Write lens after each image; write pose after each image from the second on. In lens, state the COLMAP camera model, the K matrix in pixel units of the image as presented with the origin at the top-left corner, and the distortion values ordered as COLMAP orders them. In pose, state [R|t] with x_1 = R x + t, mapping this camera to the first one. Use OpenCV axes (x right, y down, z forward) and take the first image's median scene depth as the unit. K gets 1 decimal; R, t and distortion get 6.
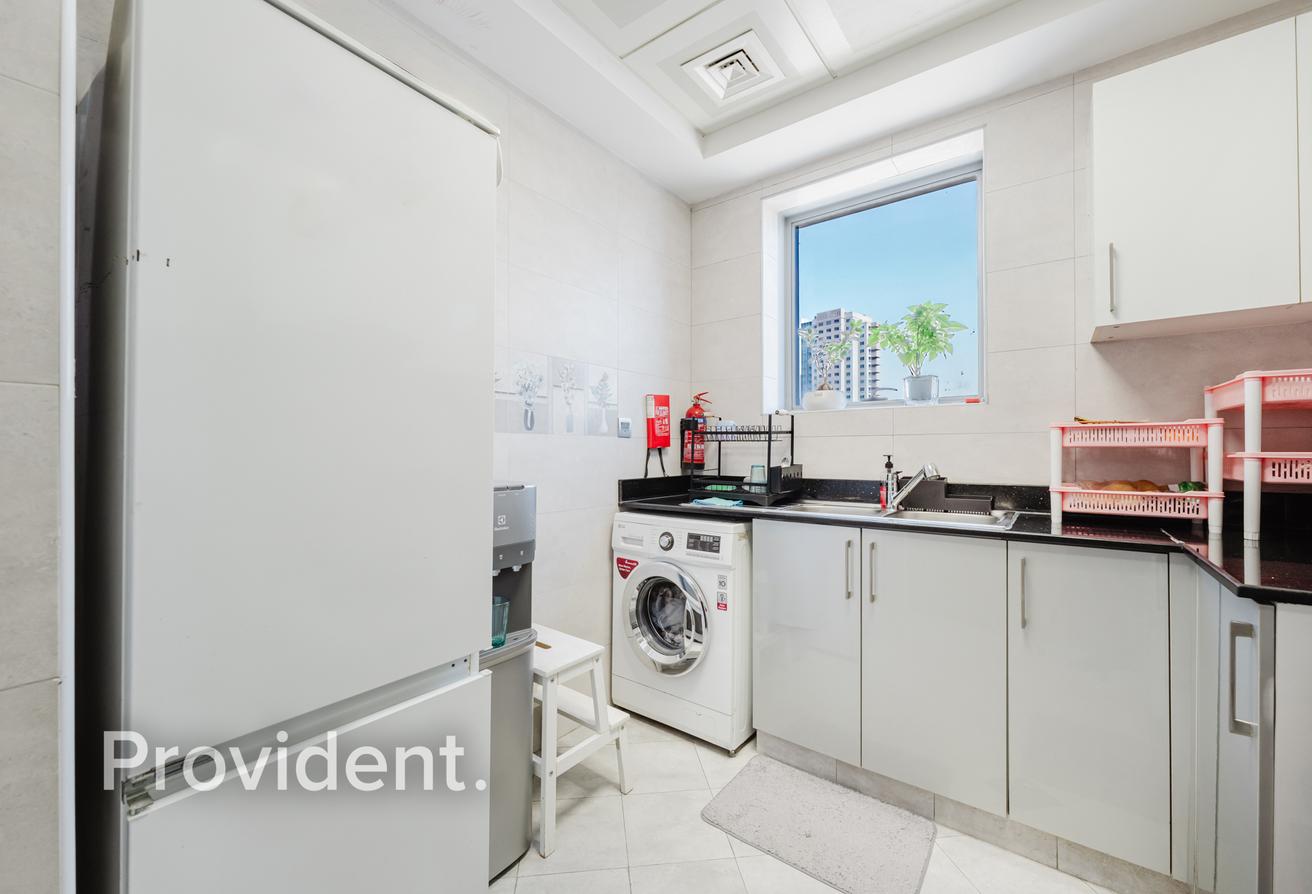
lens RADIAL K [[523.5, 0, 652.6], [0, 523.5, 449.4], [0, 0, 1]] dist [0.000734, -0.000363]
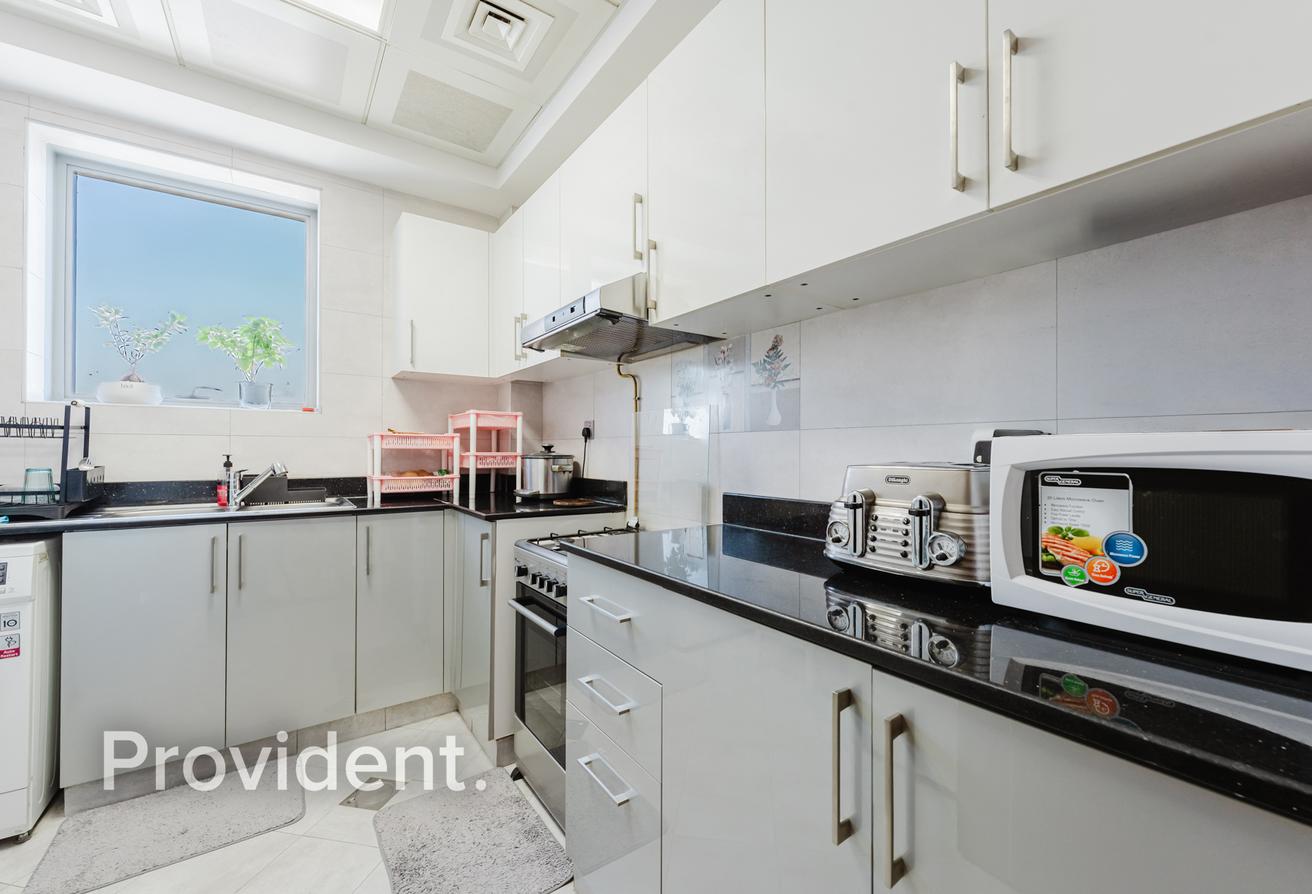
lens RADIAL K [[523.5, 0, 652.6], [0, 523.5, 449.4], [0, 0, 1]] dist [0.000734, -0.000363]
pose [[0.293792, 0.007132, 0.955843, -0.347412], [-0.006319, 0.999965, -0.005519, 0.000584], [-0.955848, -0.004418, 0.293827, -0.131514]]
